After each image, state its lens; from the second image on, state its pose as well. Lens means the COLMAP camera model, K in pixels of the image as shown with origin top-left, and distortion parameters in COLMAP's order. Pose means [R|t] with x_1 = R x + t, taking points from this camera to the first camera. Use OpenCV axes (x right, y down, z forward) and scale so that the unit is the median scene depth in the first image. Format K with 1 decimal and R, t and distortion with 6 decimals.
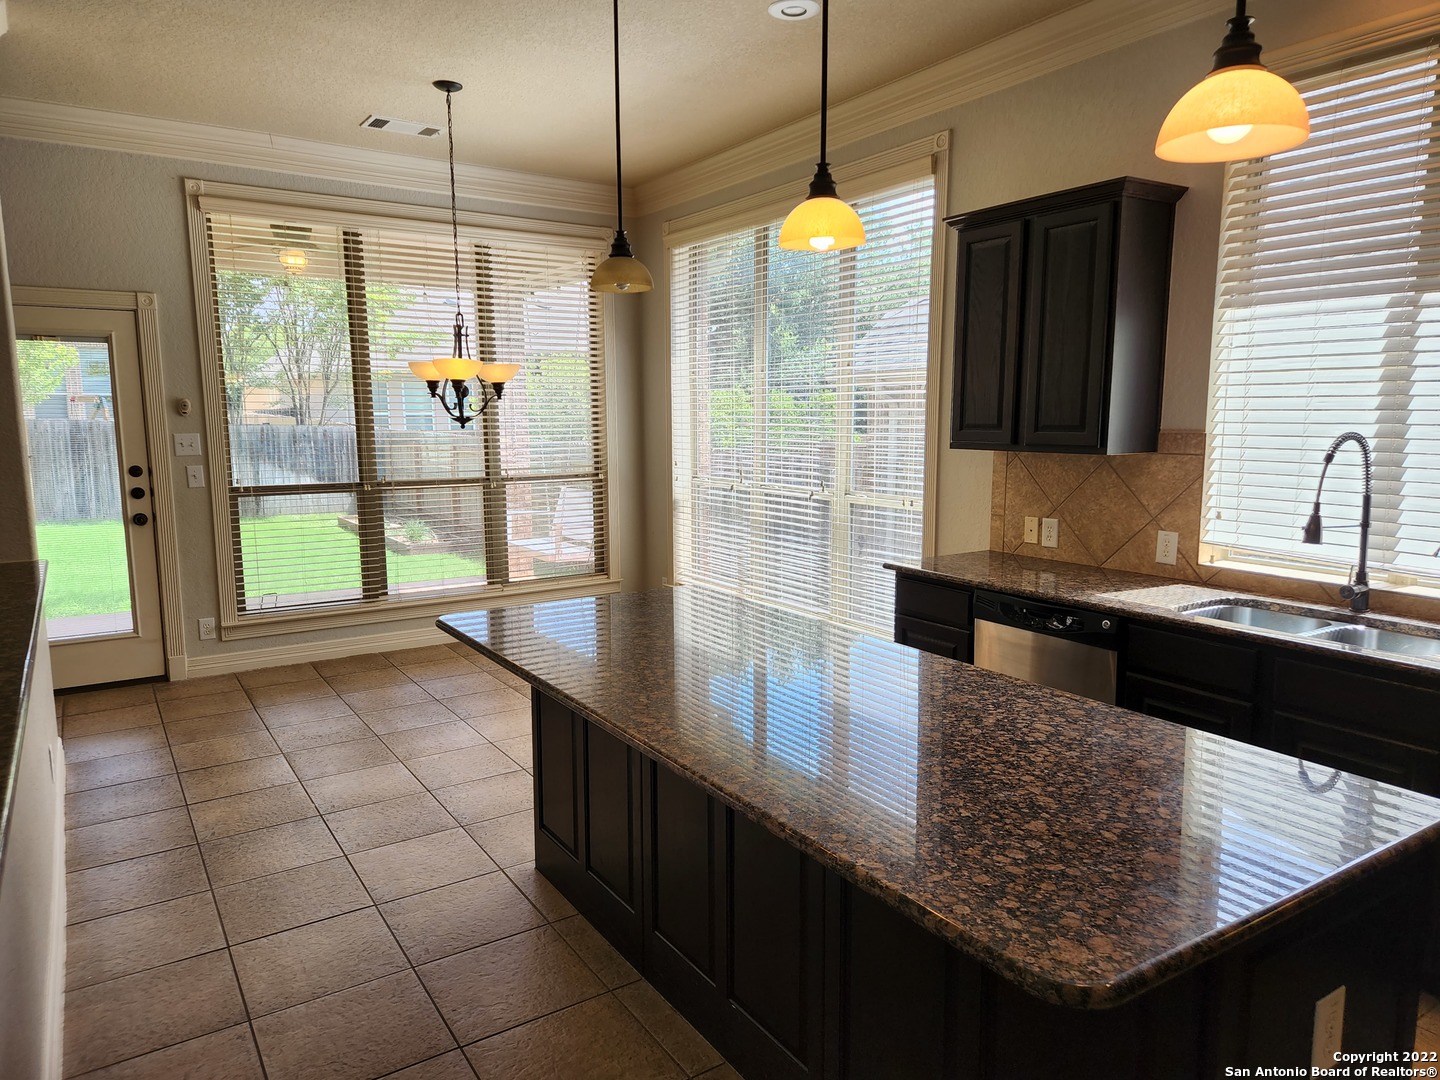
lens RADIAL K [[944.9, 0, 716.6], [0, 944.9, 539.2], [0, 0, 1]] dist [0.026092, -0.032017]
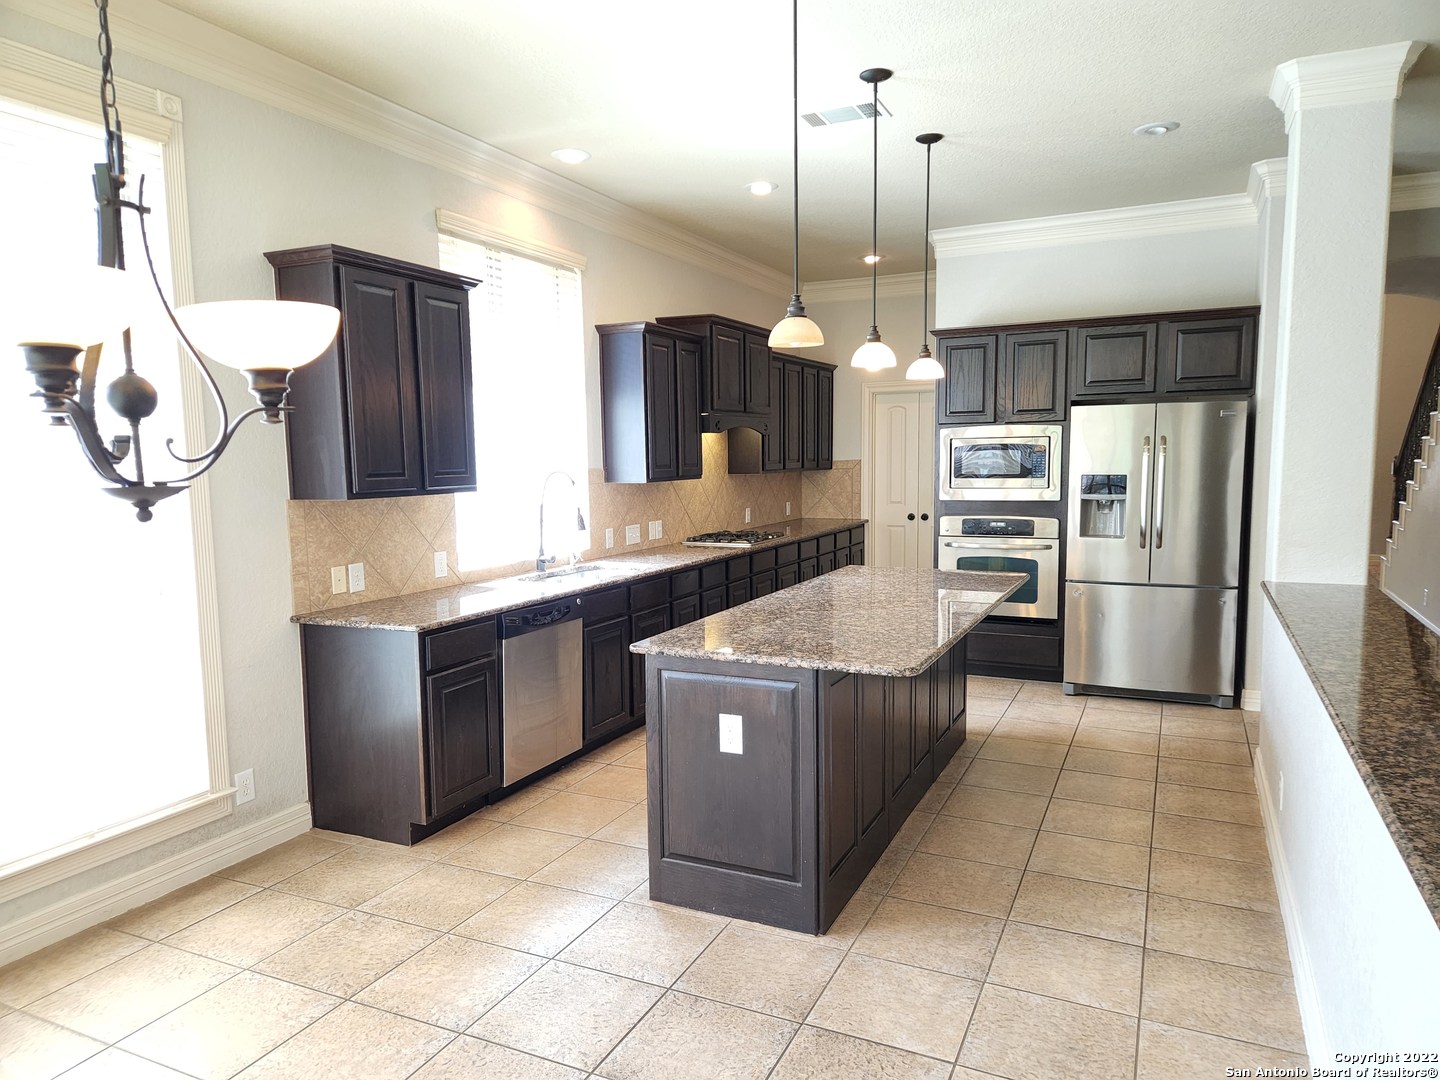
lens RADIAL K [[944.9, 0, 717.8], [0, 944.9, 544.9], [0, 0, 1]] dist [0.026092, -0.032017]
pose [[-0.517299, -0.075615, 0.852458, -0.708070], [0.126499, 0.978391, 0.163550, -0.156733], [-0.846404, 0.192439, -0.496556, 1.153108]]
